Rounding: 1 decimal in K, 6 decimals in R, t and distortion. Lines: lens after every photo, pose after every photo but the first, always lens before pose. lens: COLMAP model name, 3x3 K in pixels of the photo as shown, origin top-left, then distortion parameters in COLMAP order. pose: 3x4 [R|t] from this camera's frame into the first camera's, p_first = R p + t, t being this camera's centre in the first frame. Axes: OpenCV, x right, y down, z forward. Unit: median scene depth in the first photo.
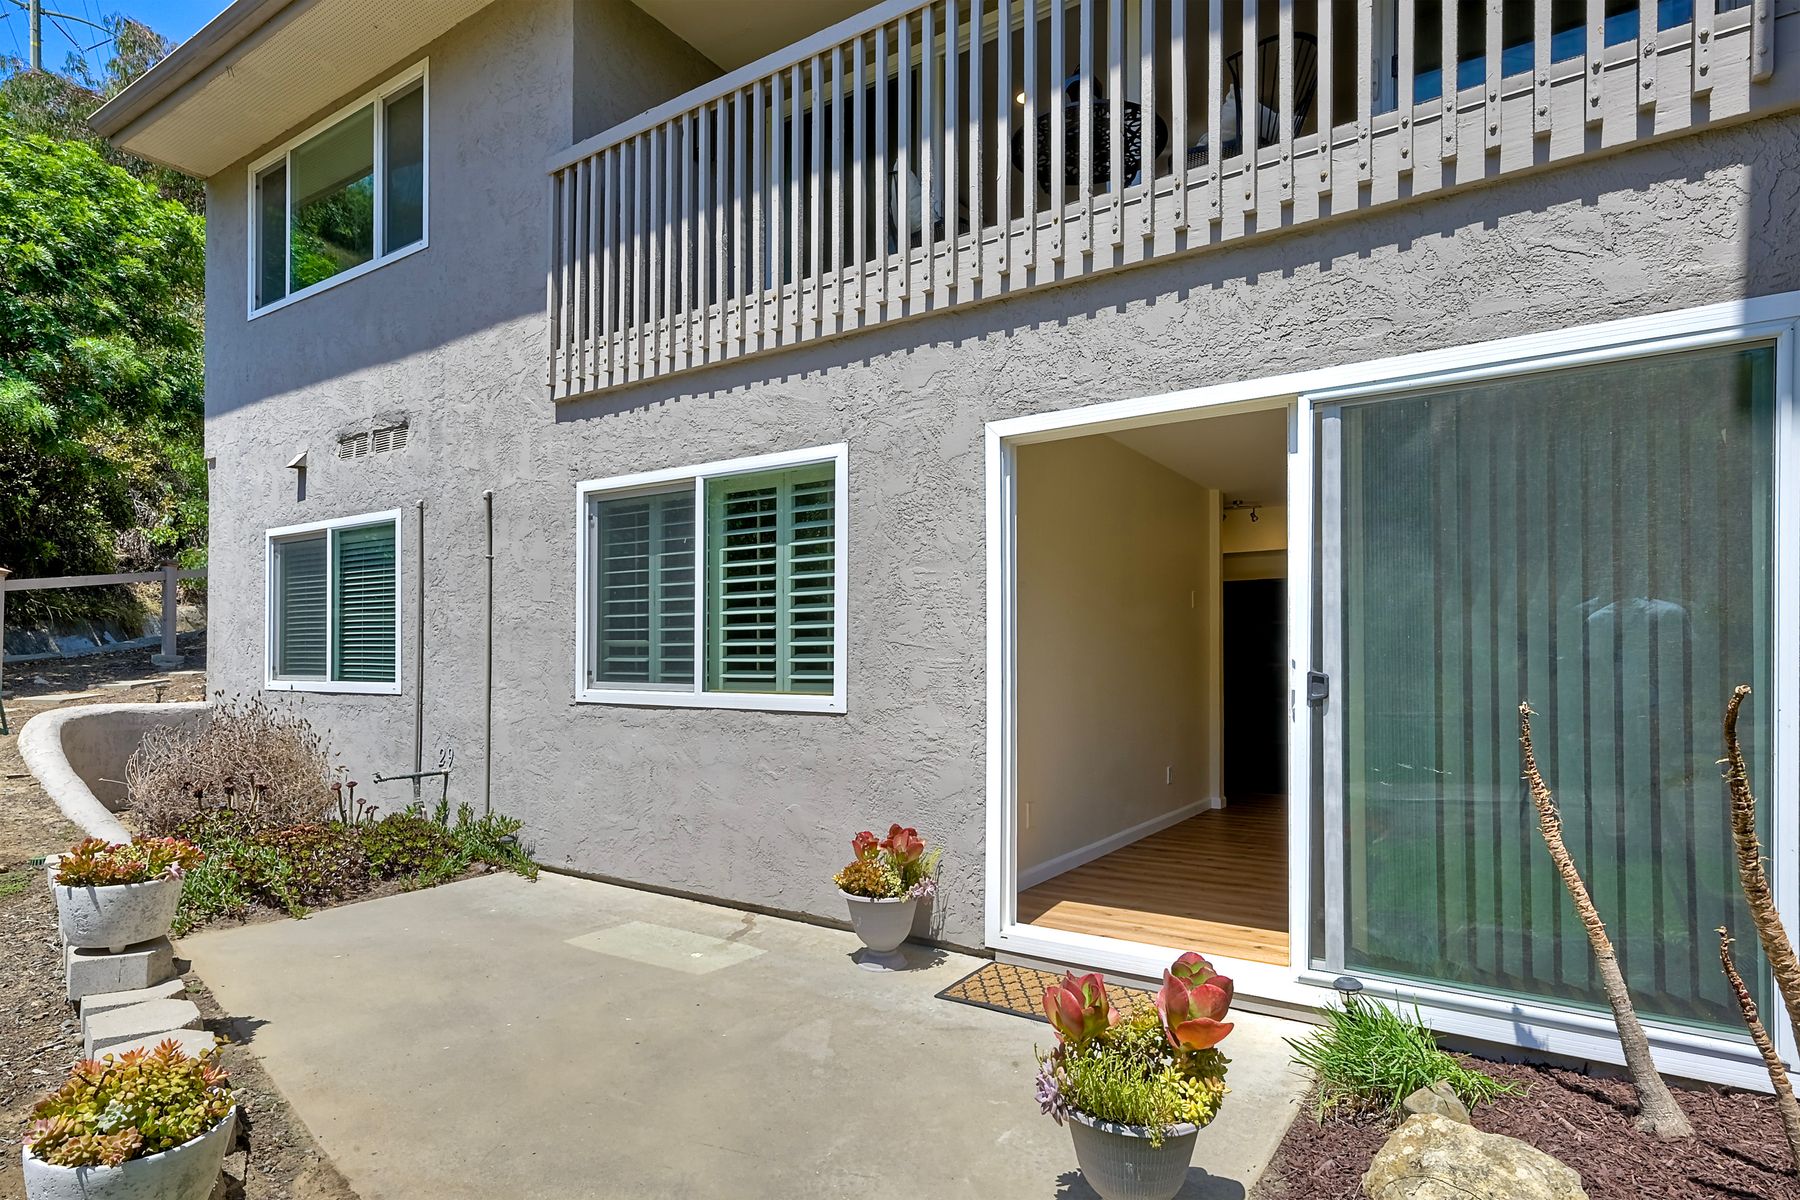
lens RADIAL K [[943.9, 0, 906.6], [0, 943.9, 647.8], [0, 0, 1]] dist [0.003305, 0.012572]
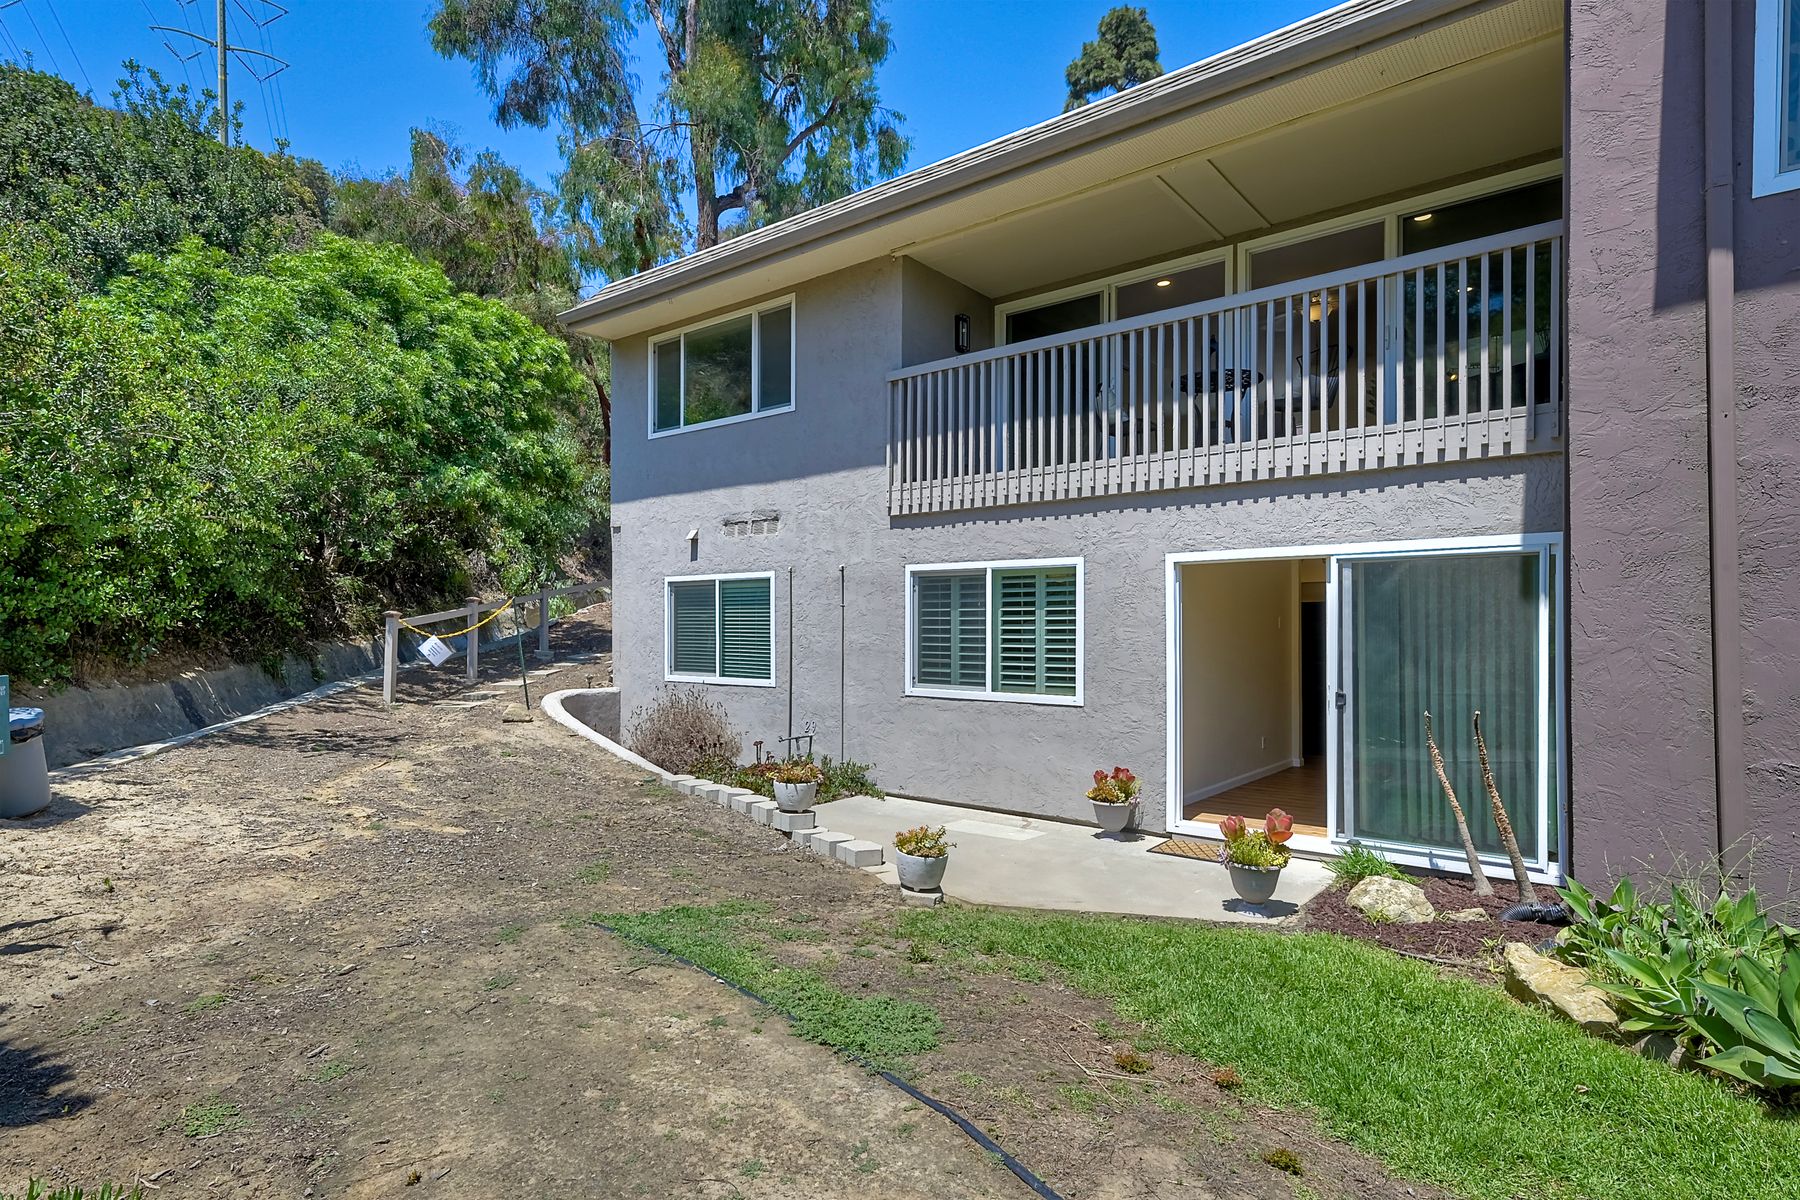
lens RADIAL K [[933.2, 0, 932.2], [0, 933.2, 607.6], [0, 0, 1]] dist [0.019182, 0.000179]
pose [[0.997960, 0.000957, -0.063836, -0.236212], [-0.001467, 0.999967, -0.007958, -0.104044], [0.063826, 0.008035, 0.997929, -0.803722]]
